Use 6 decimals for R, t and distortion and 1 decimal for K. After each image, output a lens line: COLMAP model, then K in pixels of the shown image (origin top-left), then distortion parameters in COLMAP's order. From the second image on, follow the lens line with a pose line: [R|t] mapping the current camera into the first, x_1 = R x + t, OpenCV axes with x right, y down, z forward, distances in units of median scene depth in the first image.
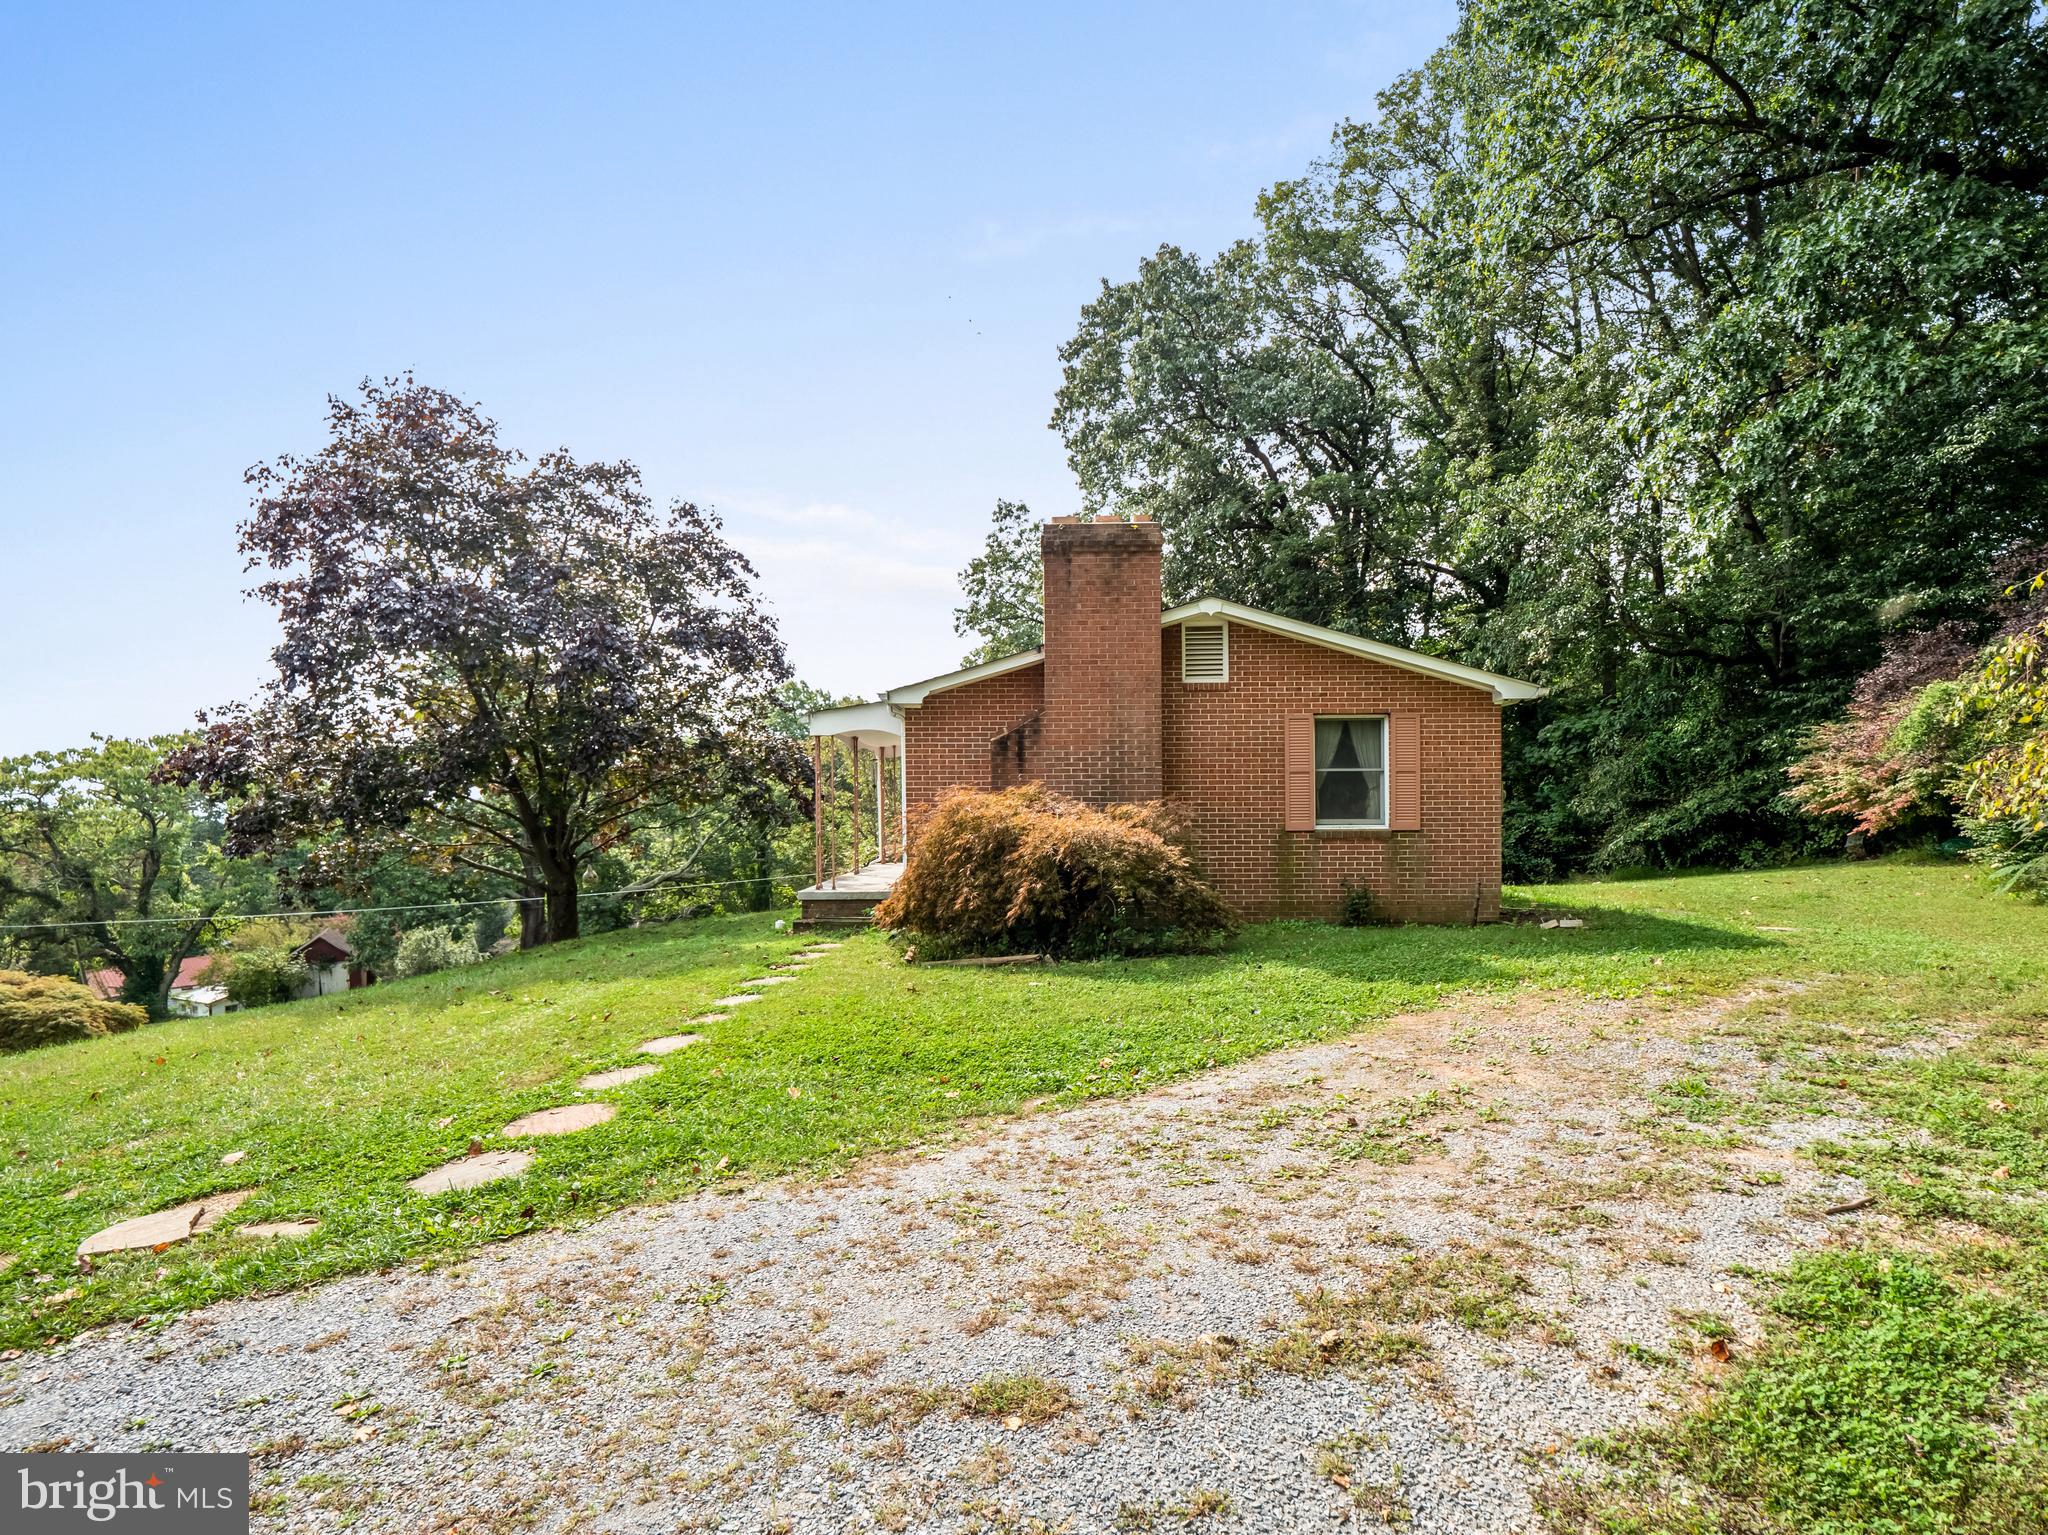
lens RADIAL K [[1002.7, 0, 1028.3], [0, 1002.7, 810.2], [0, 0, 1]] dist [-0.008025, -0.004121]
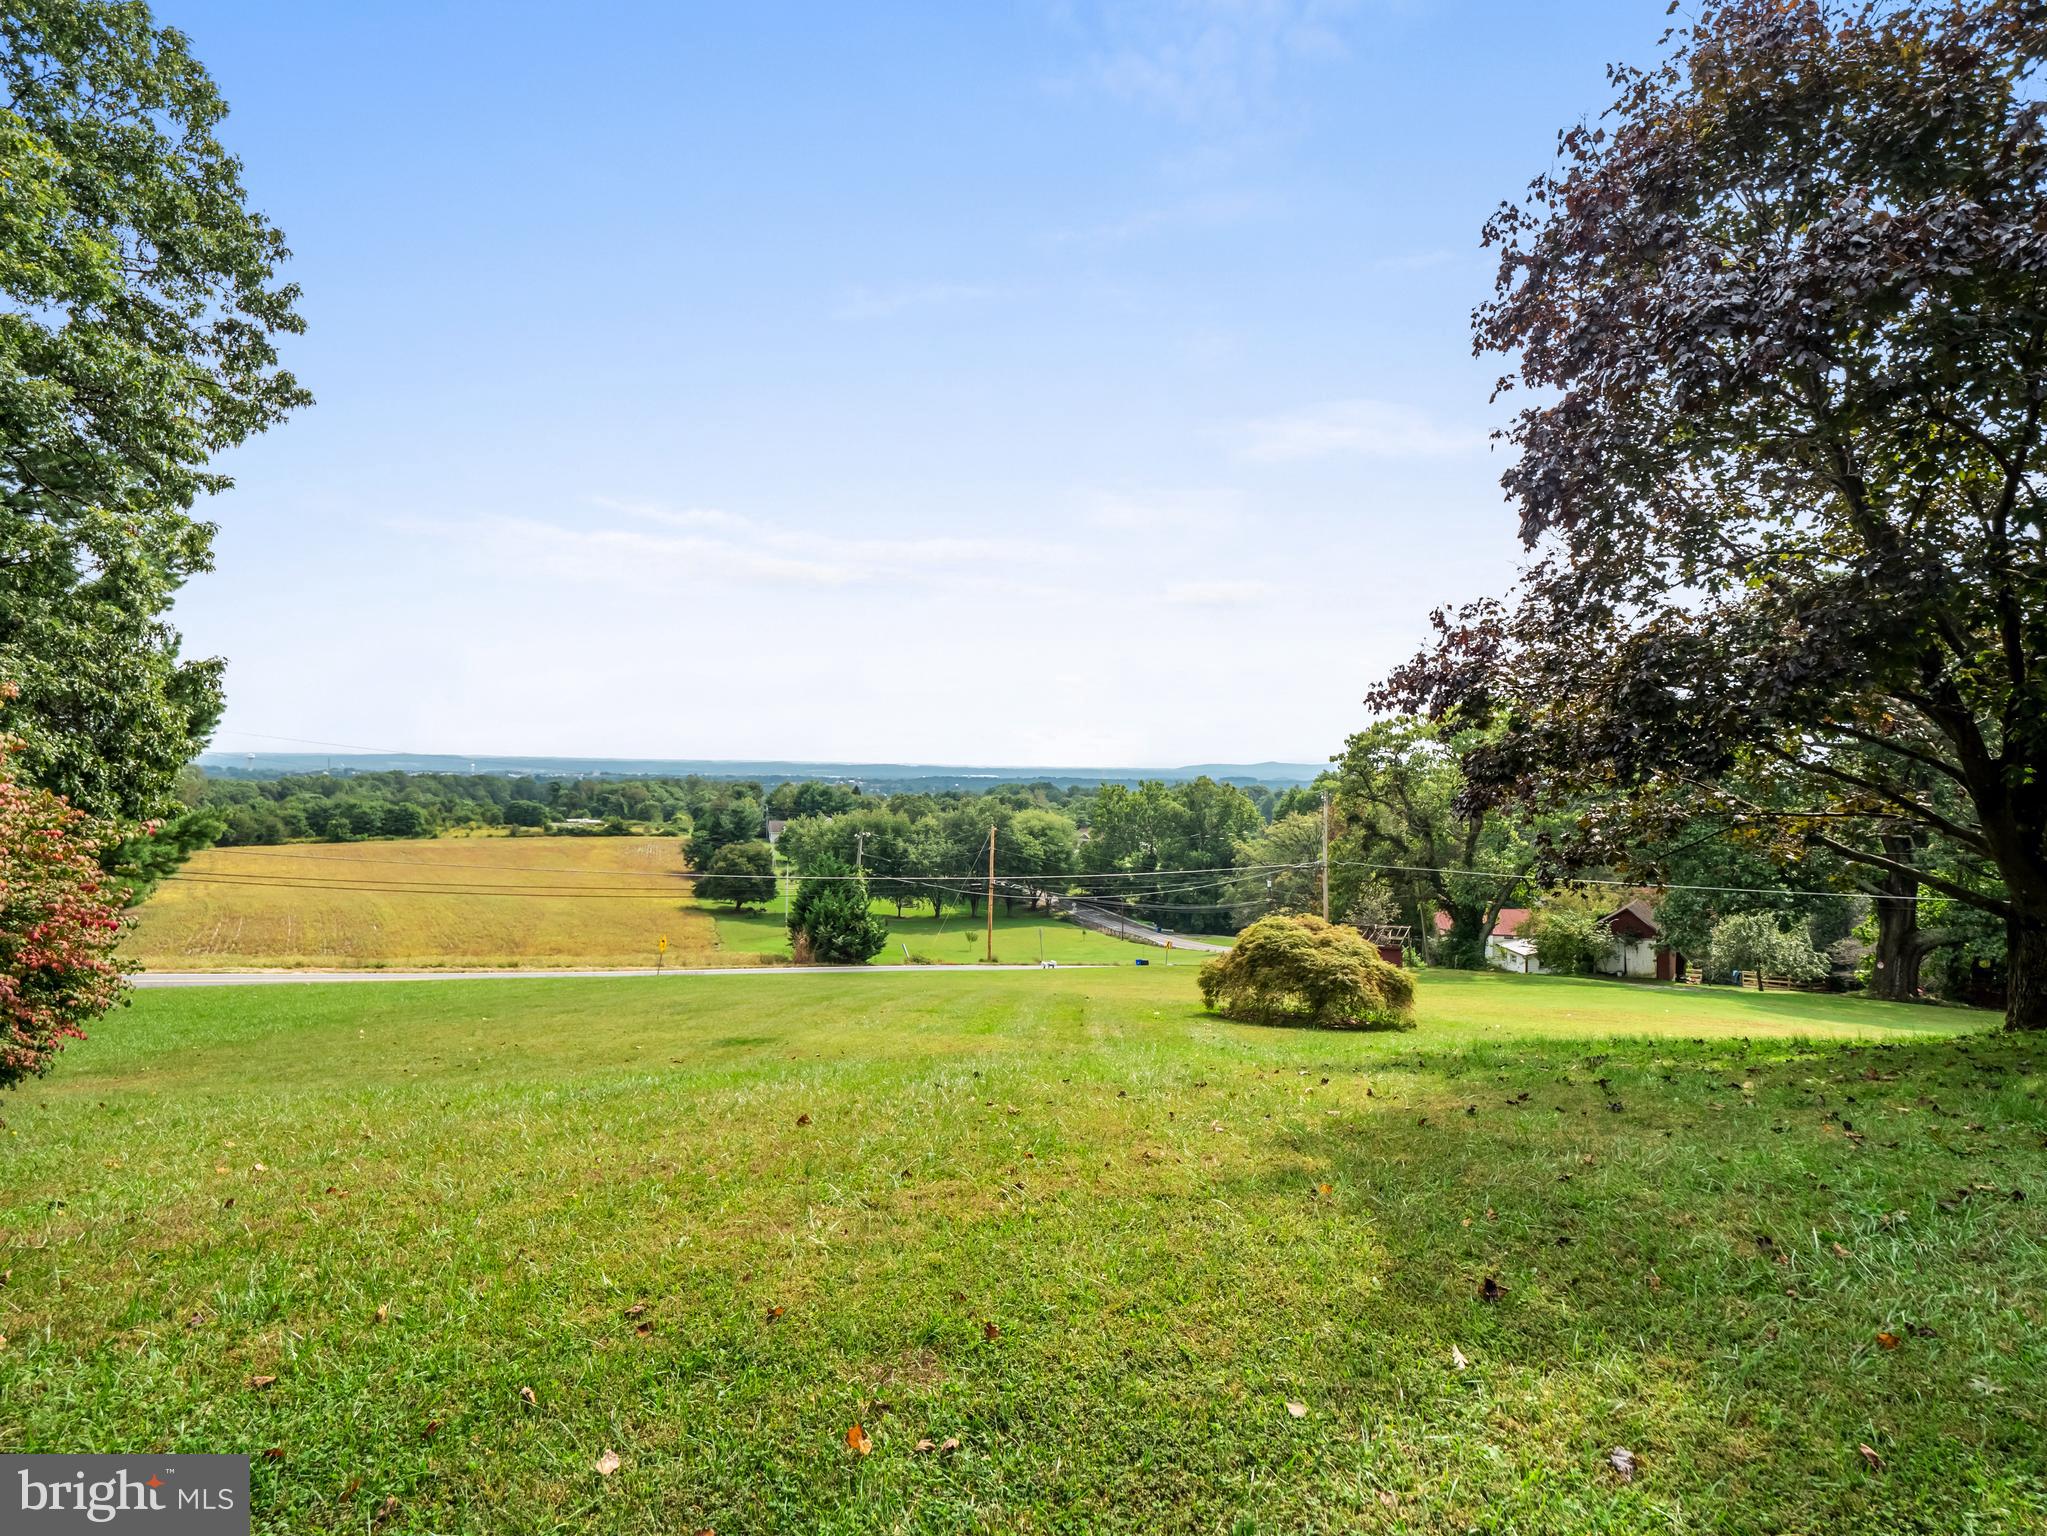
lens RADIAL K [[1002.2, 0, 1016.8], [0, 1002.2, 771.3], [0, 0, 1]] dist [-0.008025, -0.004121]
pose [[0.383838, 0.016757, -0.923249, -0.085266], [-0.023586, 0.999687, 0.008338, 0.005990], [0.923099, 0.018576, 0.384113, 0.137223]]
